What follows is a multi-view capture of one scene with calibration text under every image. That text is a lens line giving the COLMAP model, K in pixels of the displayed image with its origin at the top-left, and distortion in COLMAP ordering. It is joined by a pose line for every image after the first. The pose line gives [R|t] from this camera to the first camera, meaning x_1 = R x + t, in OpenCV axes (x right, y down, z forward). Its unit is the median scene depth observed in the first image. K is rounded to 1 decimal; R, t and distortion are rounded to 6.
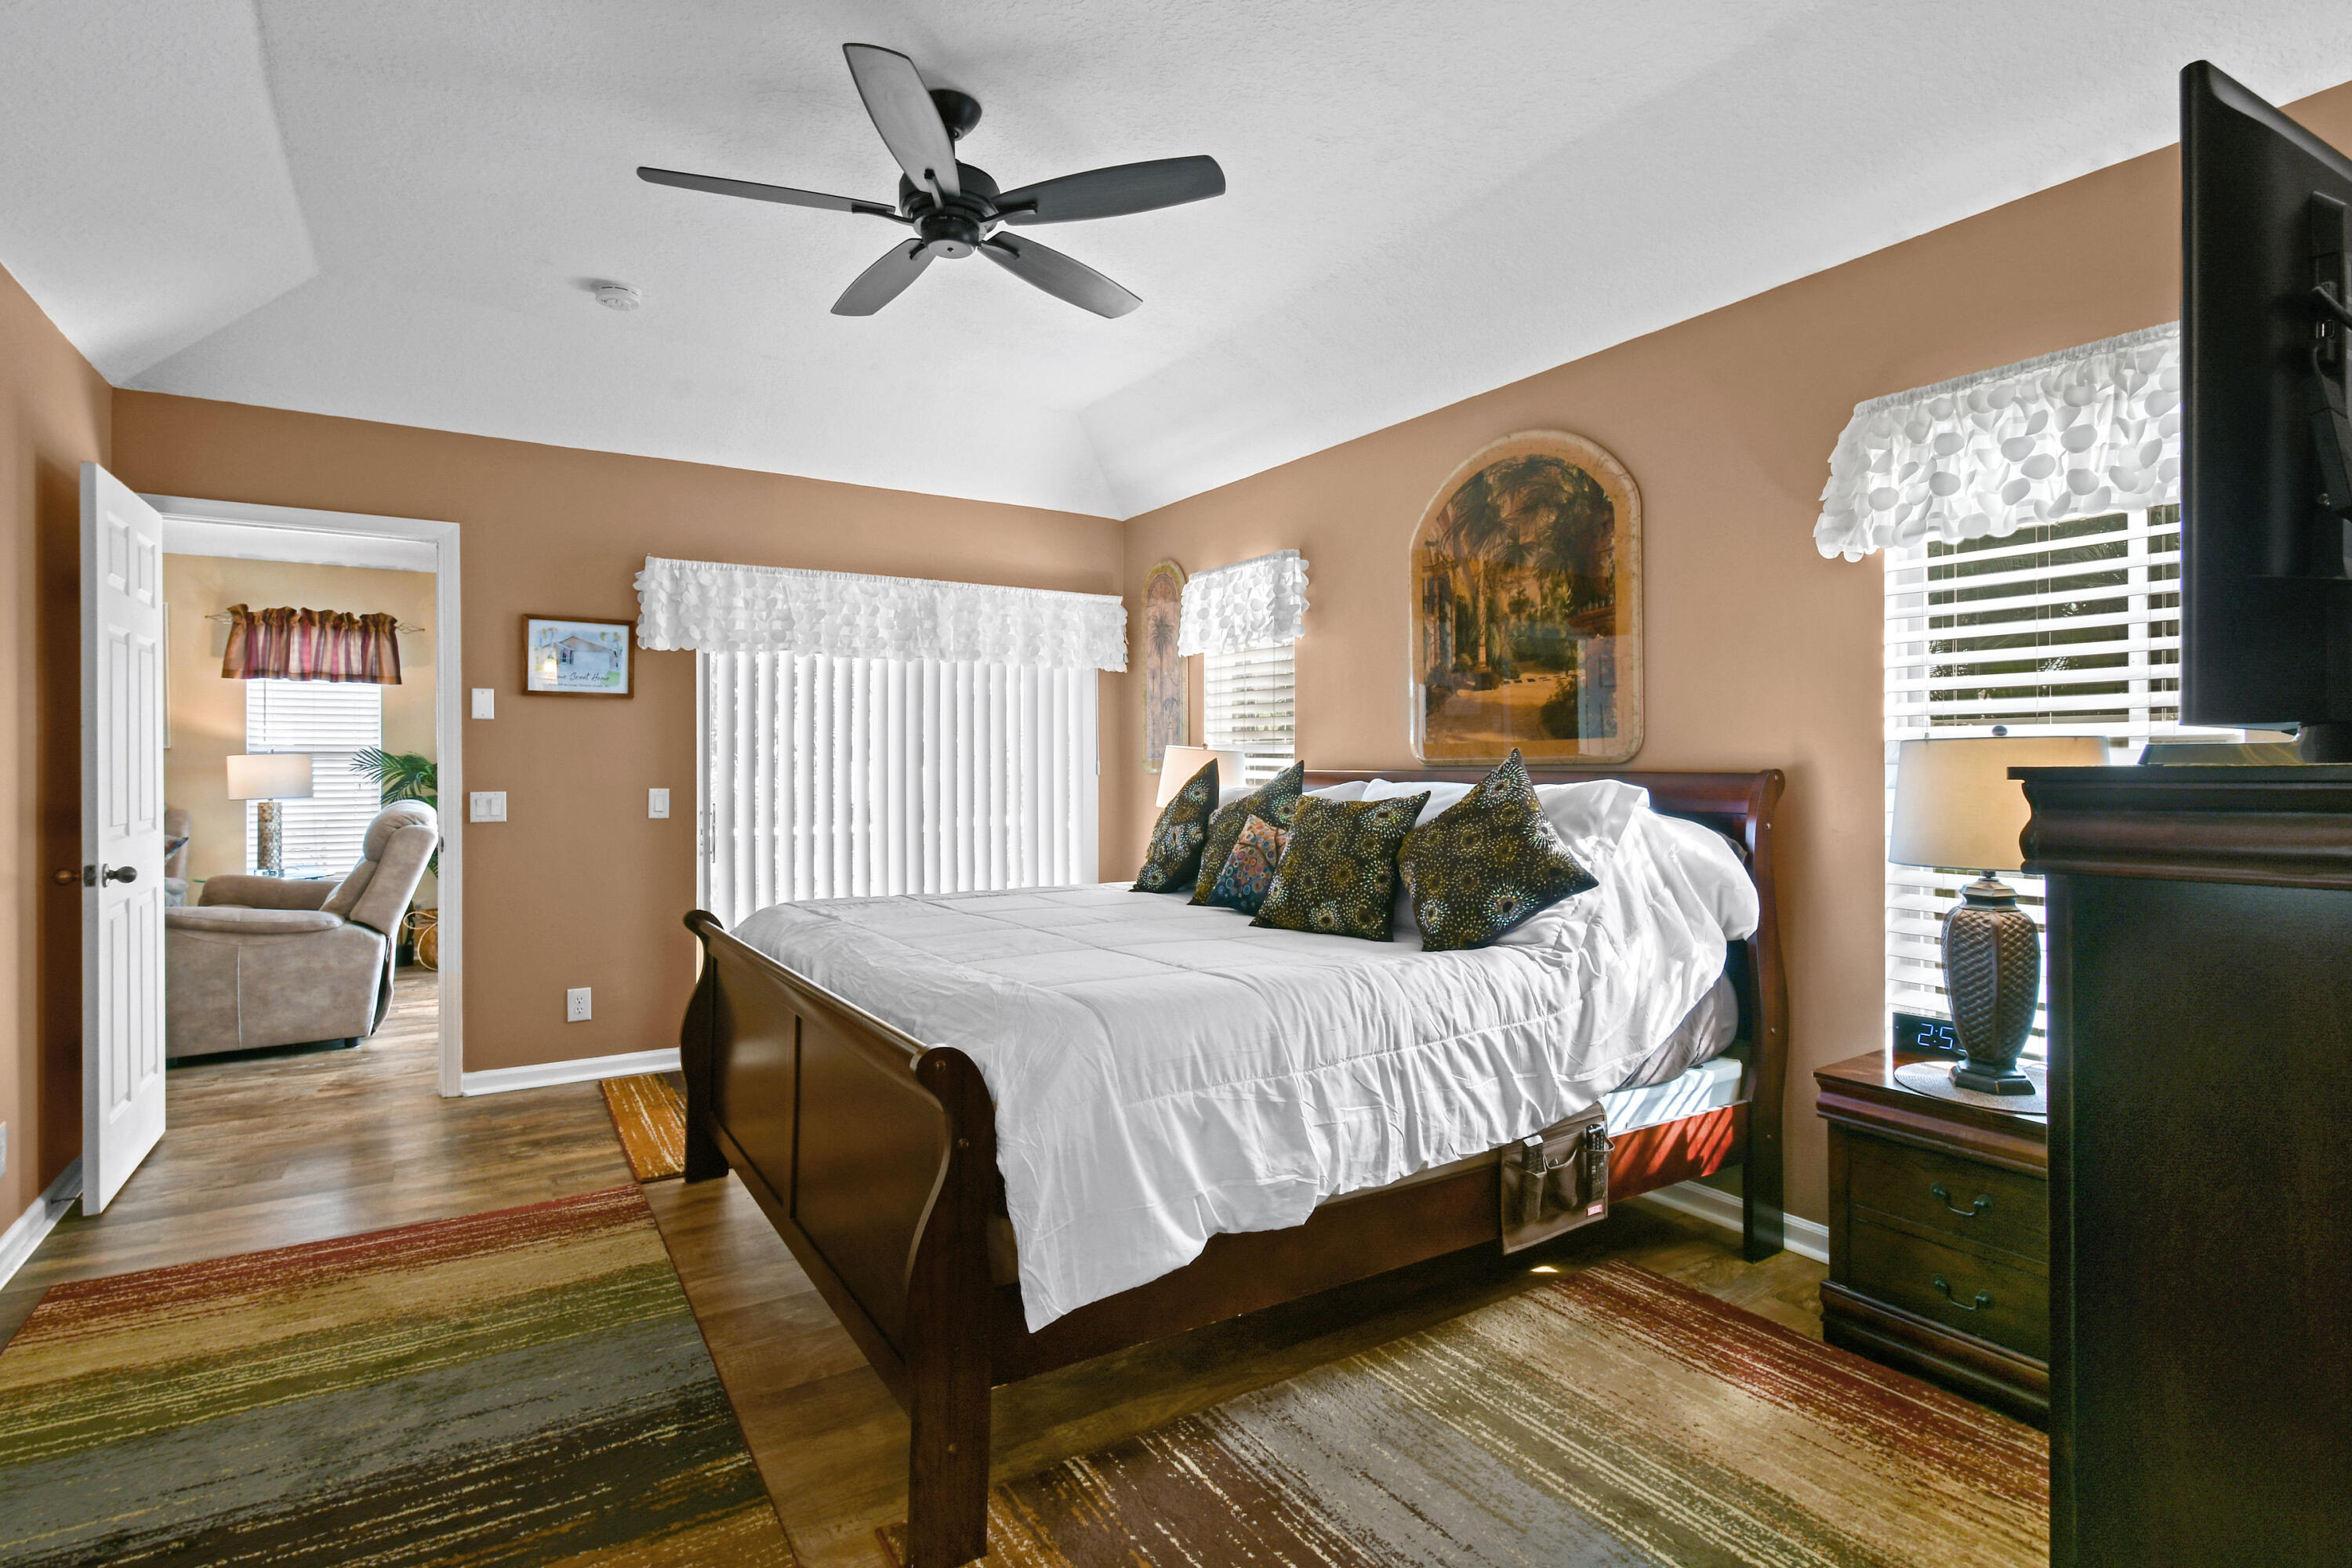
lens RADIAL K [[1153.4, 0, 1187.2], [0, 1153.4, 771.3], [0, 0, 1]] dist [0.004875, 0.000899]
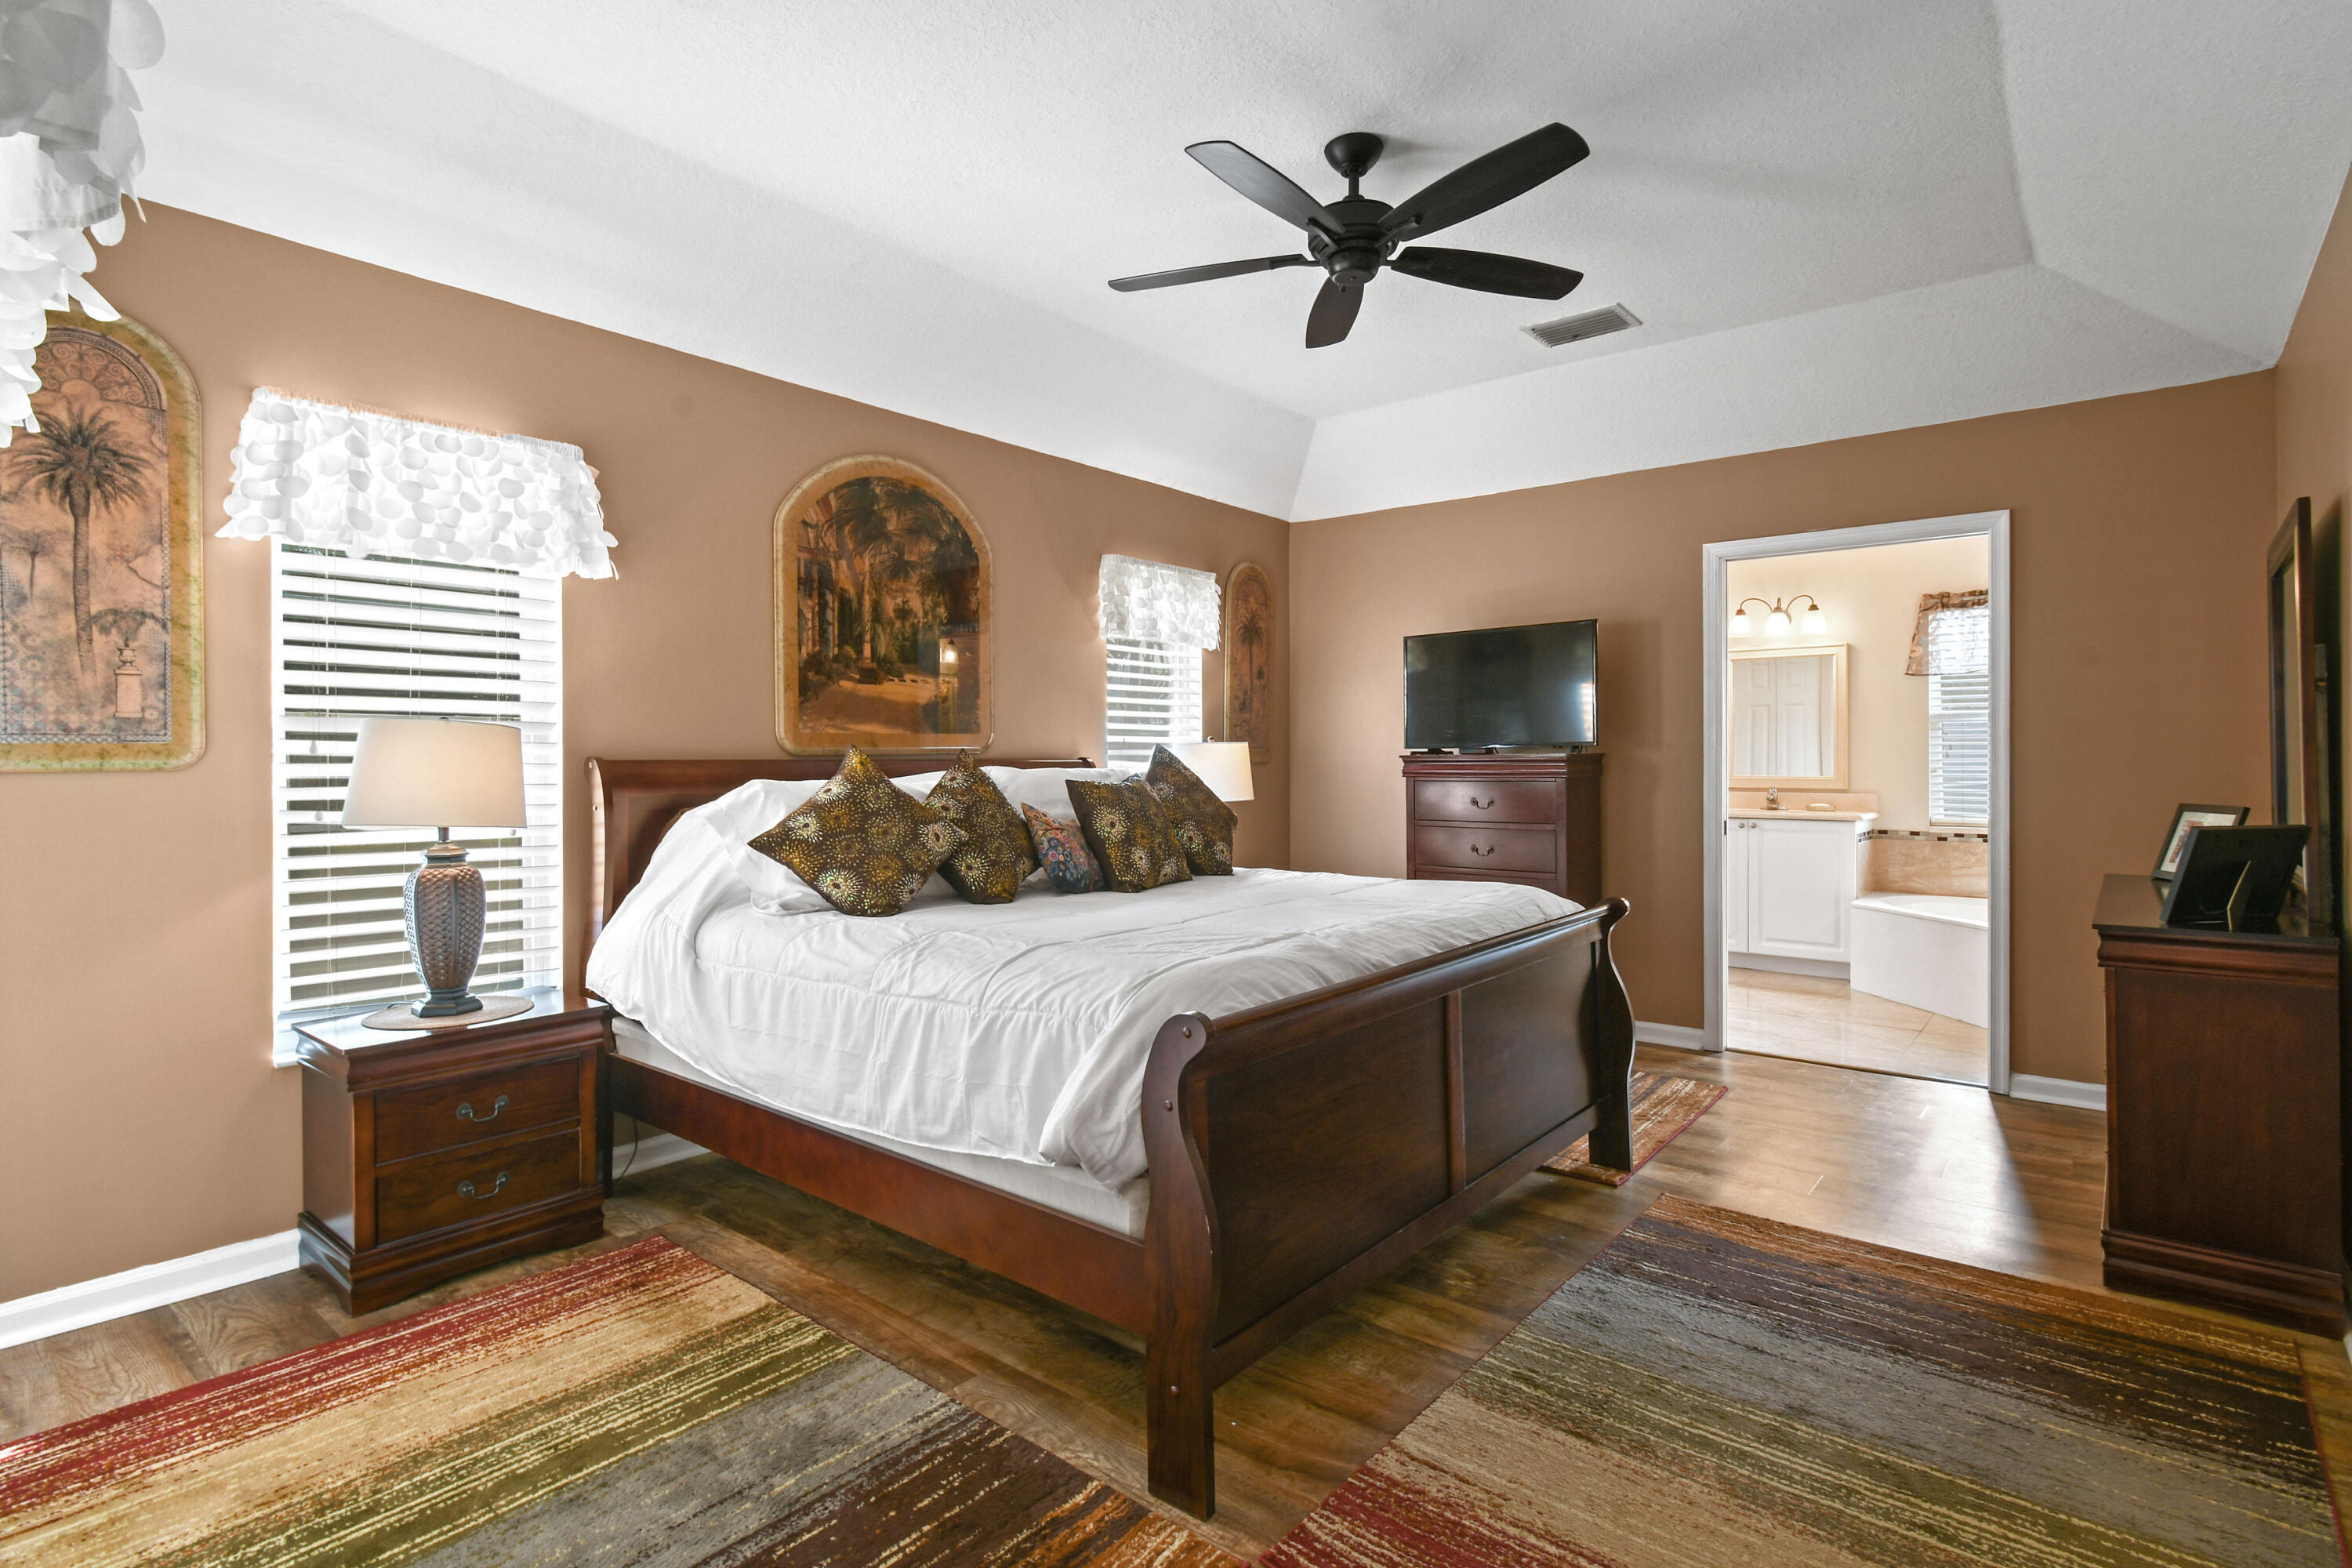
lens RADIAL K [[1115.5, 0, 1195.9], [0, 1115.5, 782.0], [0, 0, 1]] dist [-0.000713, -0.000132]
pose [[-0.301556, -0.016112, 0.953312, -0.820427], [0.010938, 0.999733, 0.020356, 0.002273], [-0.953386, 0.016566, -0.301300, 1.029148]]
